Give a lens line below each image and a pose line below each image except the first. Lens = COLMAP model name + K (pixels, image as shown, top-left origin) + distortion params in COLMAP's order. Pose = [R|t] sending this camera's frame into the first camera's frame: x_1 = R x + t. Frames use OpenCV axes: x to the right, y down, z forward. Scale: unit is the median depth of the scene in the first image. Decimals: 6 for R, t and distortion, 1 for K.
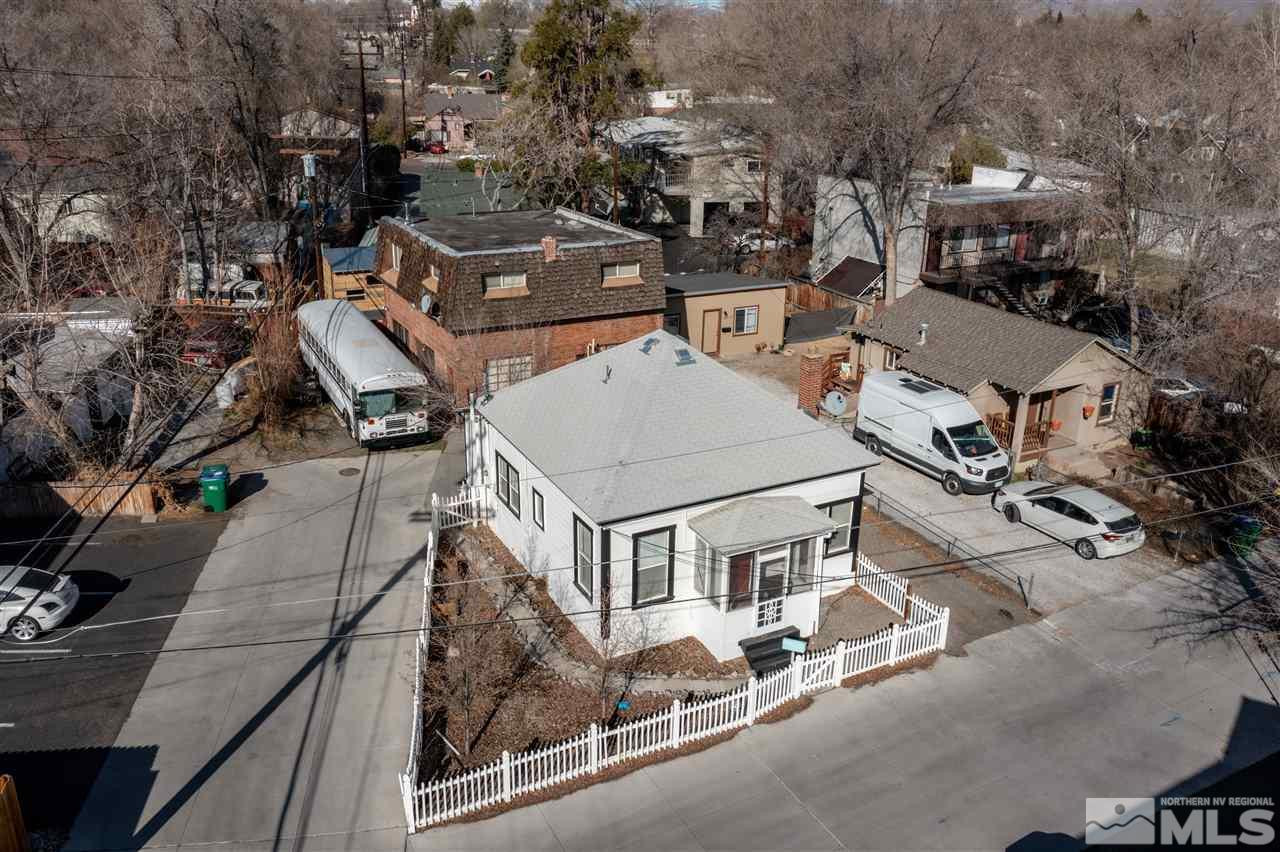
lens RADIAL K [[1016.5, 0, 638.2], [0, 1016.5, 418.9], [0, 0, 1]] dist [-0.009945, -0.004513]
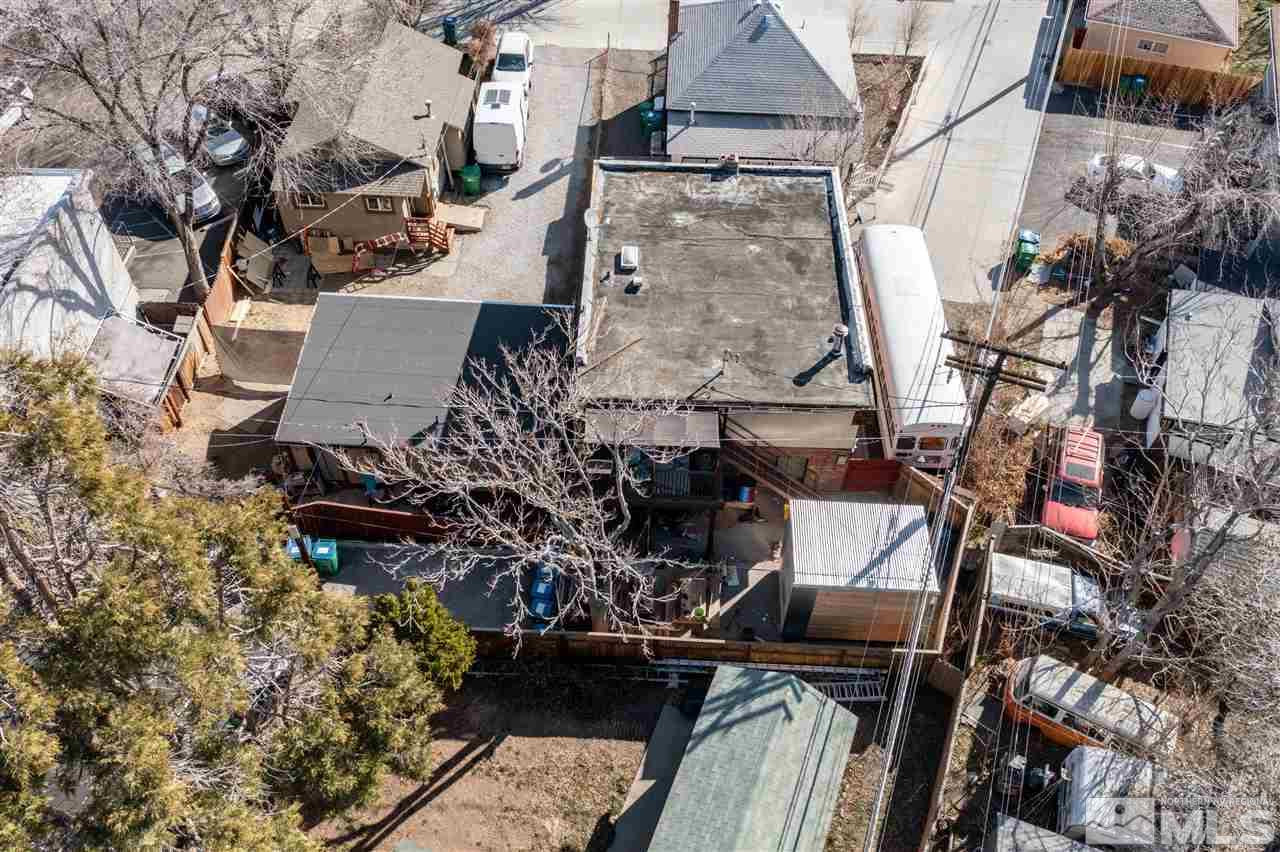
lens RADIAL K [[1016.5, 0, 638.2], [0, 1016.5, 418.9], [0, 0, 1]] dist [-0.009945, -0.004513]
pose [[-0.863190, -0.403902, 0.302928, -0.452404], [0.143368, 0.379210, 0.914136, -1.094809], [-0.484095, 0.832504, -0.269424, 1.725582]]
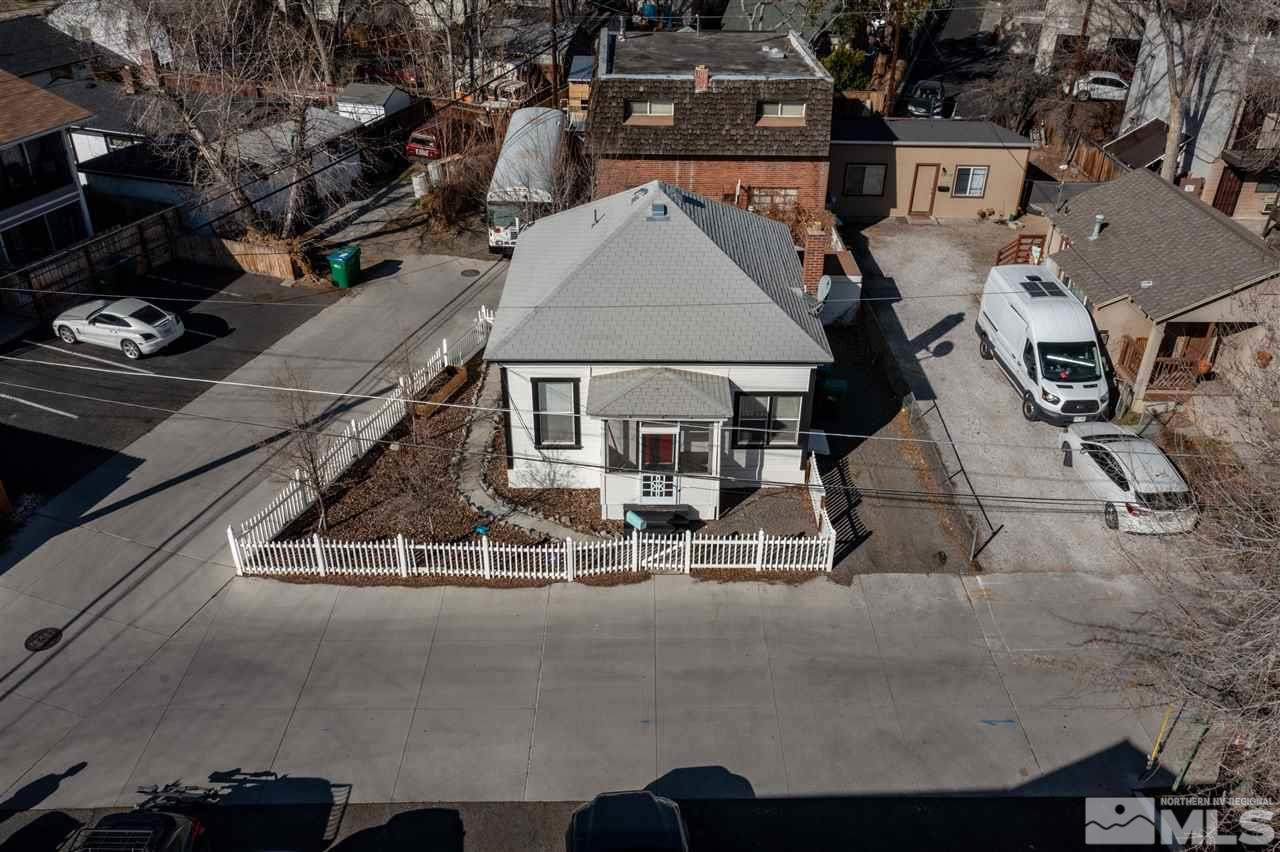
lens RADIAL K [[1016.5, 0, 638.2], [0, 1016.5, 418.9], [0, 0, 1]] dist [-0.009945, -0.004513]
pose [[0.885272, 0.229697, -0.404392, 0.375832], [-0.152985, 0.964958, 0.213196, -0.060740], [0.439191, -0.126870, 0.889390, 0.088072]]
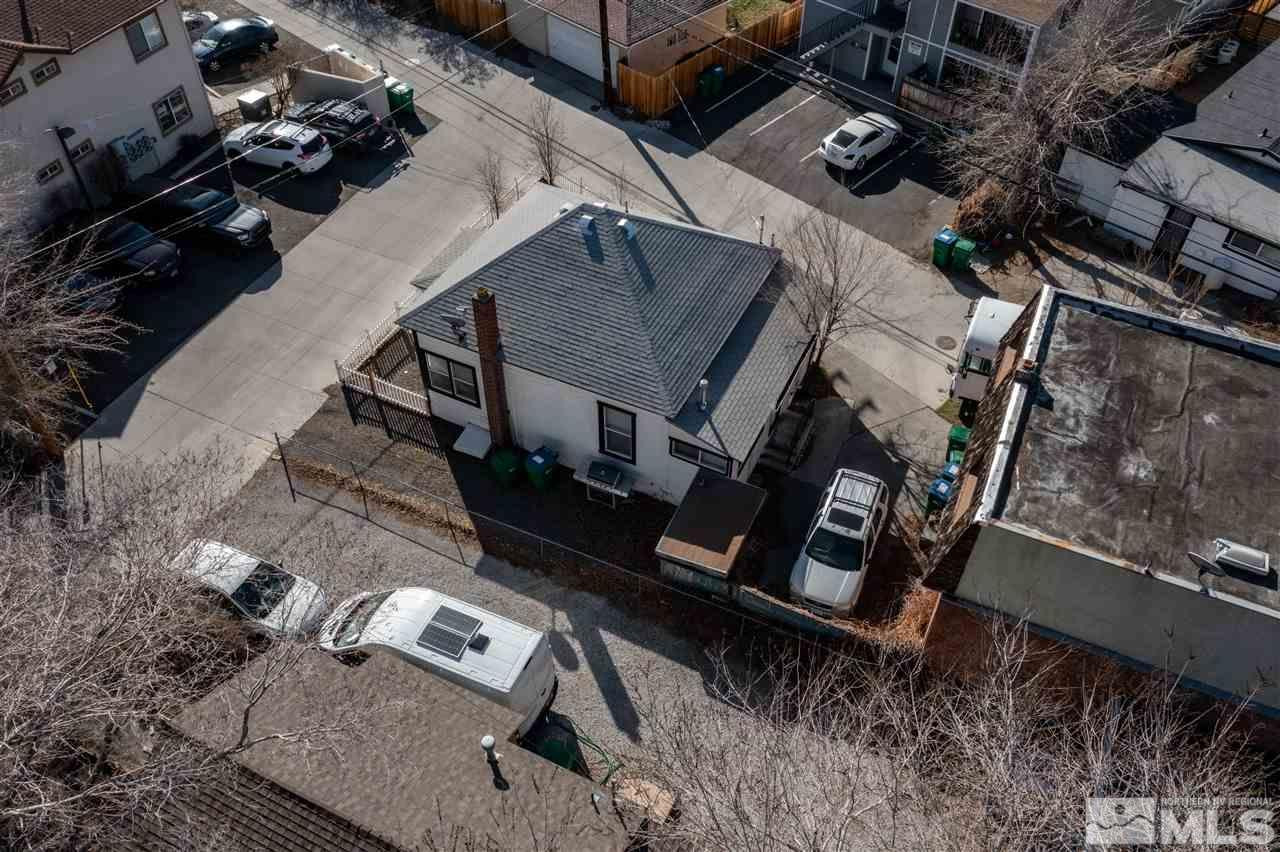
lens RADIAL K [[1016.5, 0, 638.2], [0, 1016.5, 418.9], [0, 0, 1]] dist [-0.009945, -0.004513]
pose [[-0.805883, 0.407135, -0.429877, 0.440189], [-0.220433, 0.467538, 0.856047, -0.736211], [0.549511, 0.784633, -0.287035, 1.242983]]
